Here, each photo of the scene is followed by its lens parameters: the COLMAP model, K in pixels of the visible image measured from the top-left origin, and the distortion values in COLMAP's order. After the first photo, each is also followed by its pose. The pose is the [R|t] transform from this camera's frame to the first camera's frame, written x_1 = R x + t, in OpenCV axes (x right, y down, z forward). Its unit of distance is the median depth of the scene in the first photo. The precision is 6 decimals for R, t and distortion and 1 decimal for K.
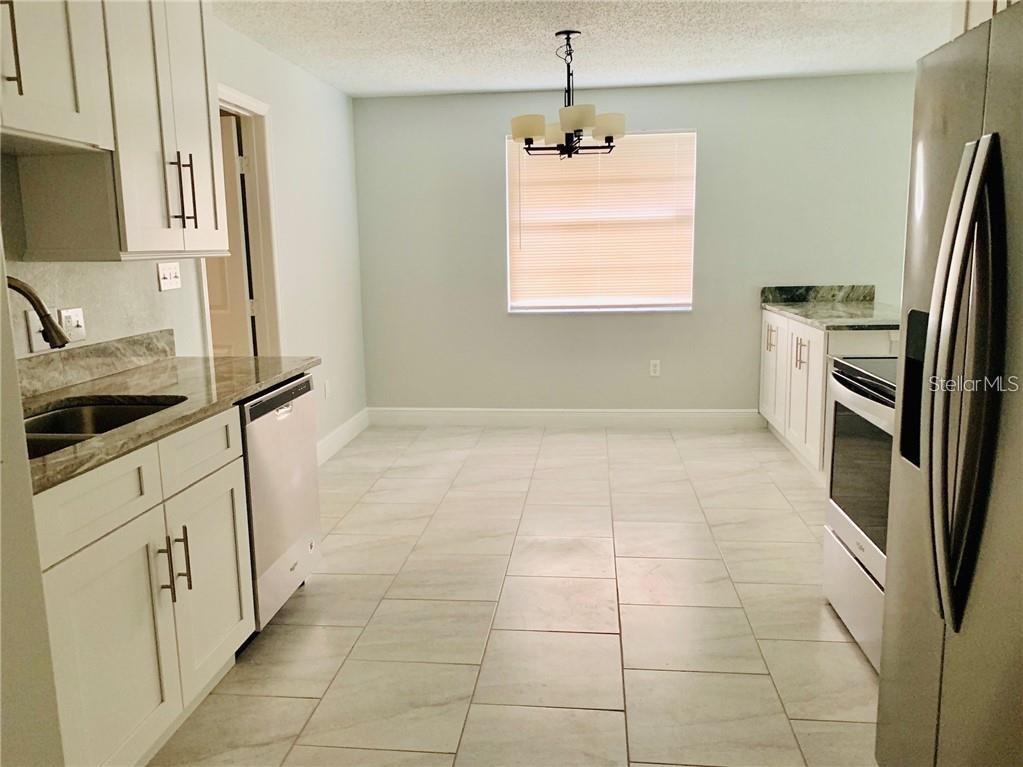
lens RADIAL K [[782.6, 0, 510.8], [0, 782.6, 379.1], [0, 0, 1]] dist [0.028699, -0.003481]
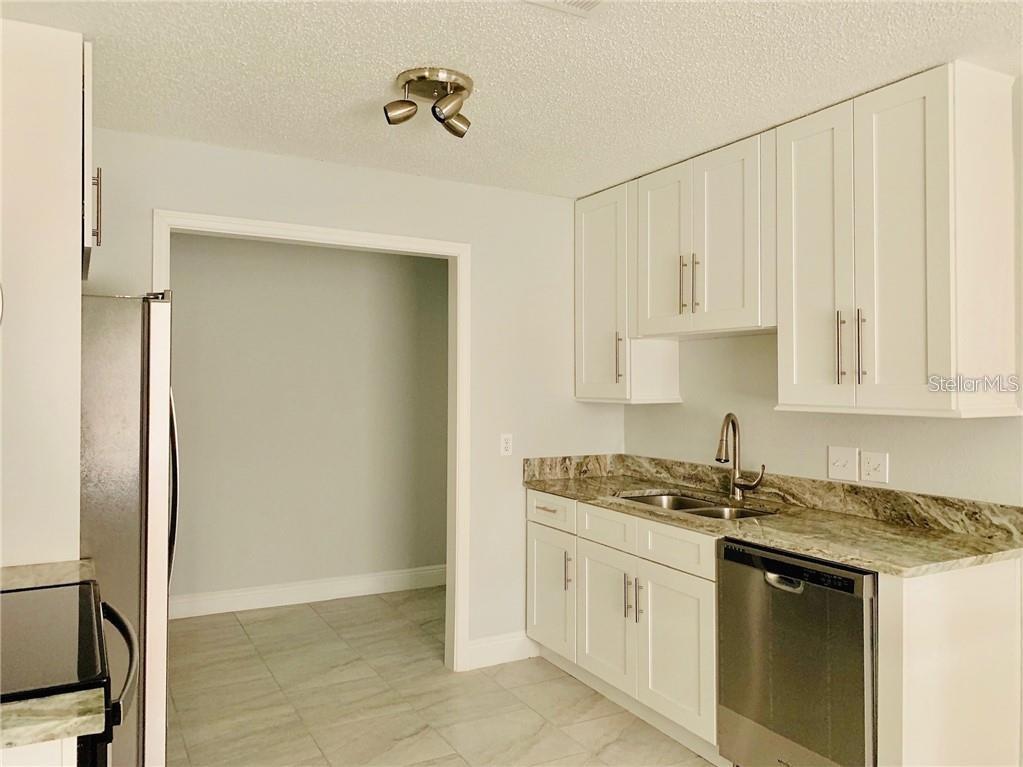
lens RADIAL K [[774.3, 0, 511.9], [0, 774.3, 368.0], [0, 0, 1]] dist [0.078077, -0.144845]
pose [[-0.825347, 0.008778, -0.564557, 0.244968], [-0.080604, 0.987807, 0.133196, -0.152957], [0.558842, 0.155438, -0.814576, 0.774219]]
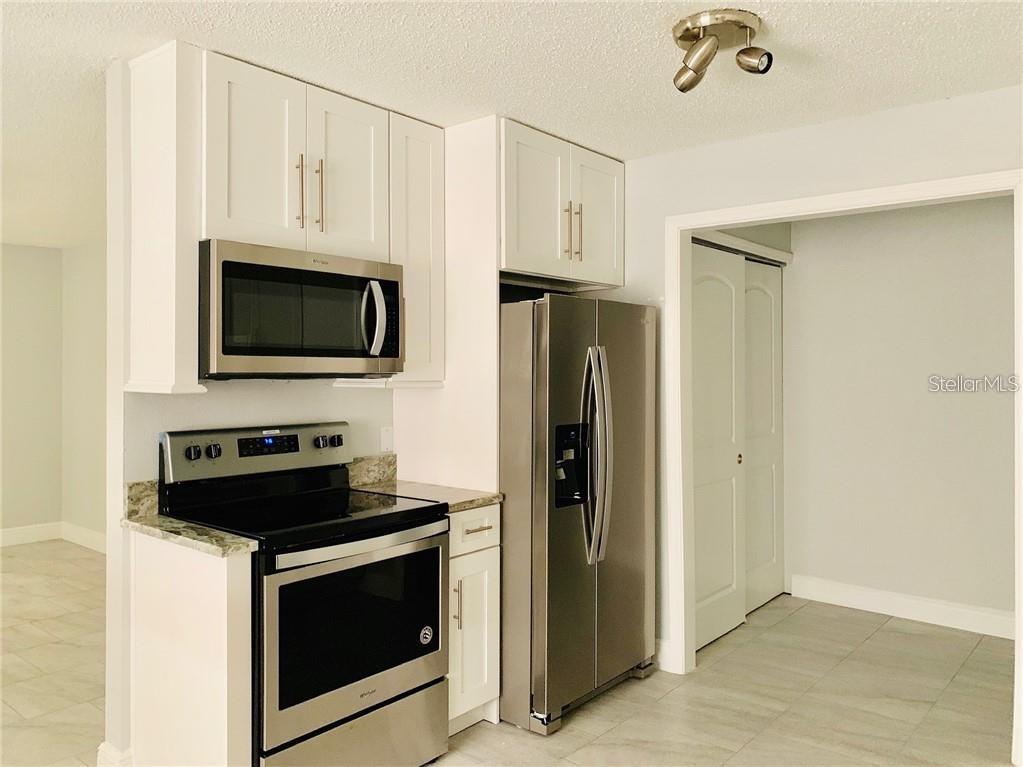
lens RADIAL K [[784.0, 0, 512.5], [0, 784.0, 357.7], [0, 0, 1]] dist [0.016158, -0.011434]
pose [[-0.827526, 0.031505, 0.560543, -0.132290], [0.112025, 0.987612, 0.109873, -0.139757], [-0.550138, 0.153717, -0.820804, 0.774425]]
